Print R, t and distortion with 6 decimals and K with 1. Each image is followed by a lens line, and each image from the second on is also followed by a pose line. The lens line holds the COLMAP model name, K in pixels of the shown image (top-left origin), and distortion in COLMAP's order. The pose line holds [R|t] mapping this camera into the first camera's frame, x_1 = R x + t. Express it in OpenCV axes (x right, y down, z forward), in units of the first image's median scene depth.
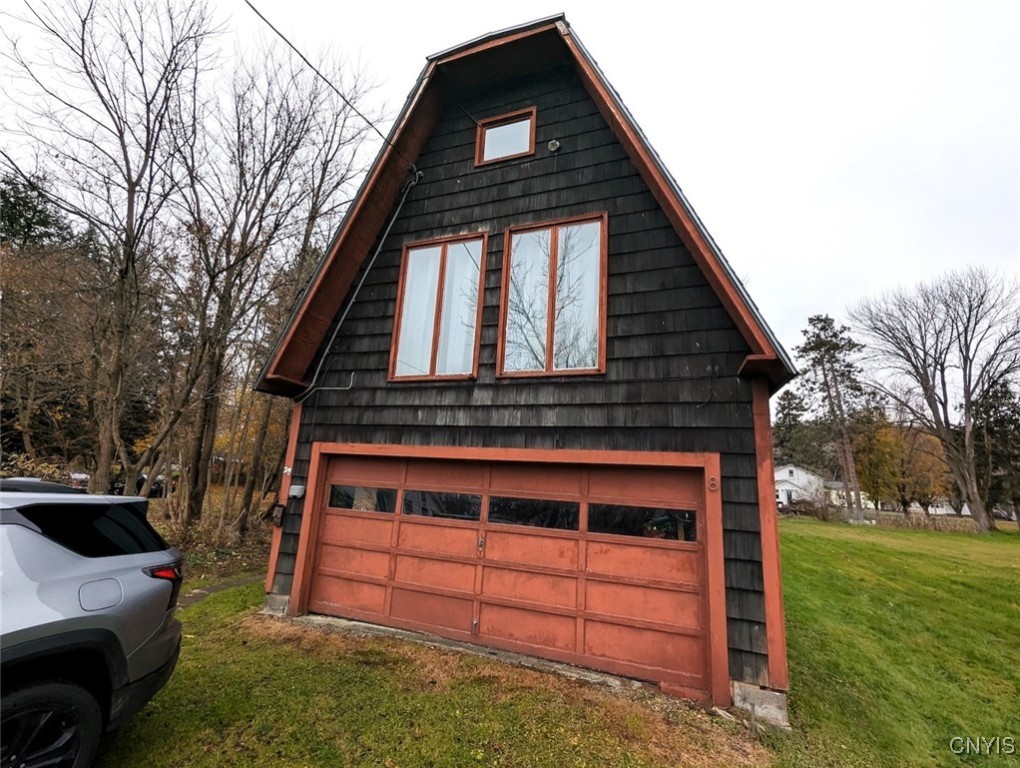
lens RADIAL K [[416.8, 0, 510.0], [0, 416.8, 384.0], [0, 0, 1]] dist [0.008259, 0.000273]
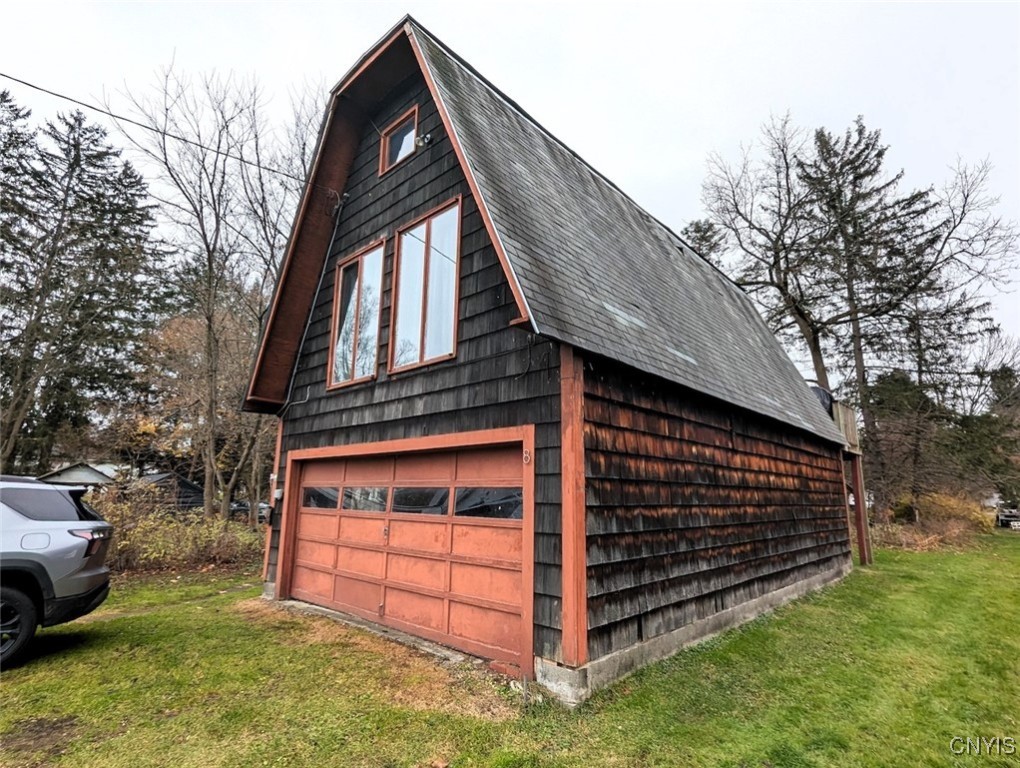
lens RADIAL K [[509.1, 0, 509.1], [0, 509.1, 375.8], [0, 0, 1]] dist [0.009190, 0.000060]
pose [[0.919124, -0.130552, -0.371708, 0.788250], [0.123921, 0.991412, -0.041786, 0.085319], [0.373971, -0.007656, 0.927409, -0.085621]]
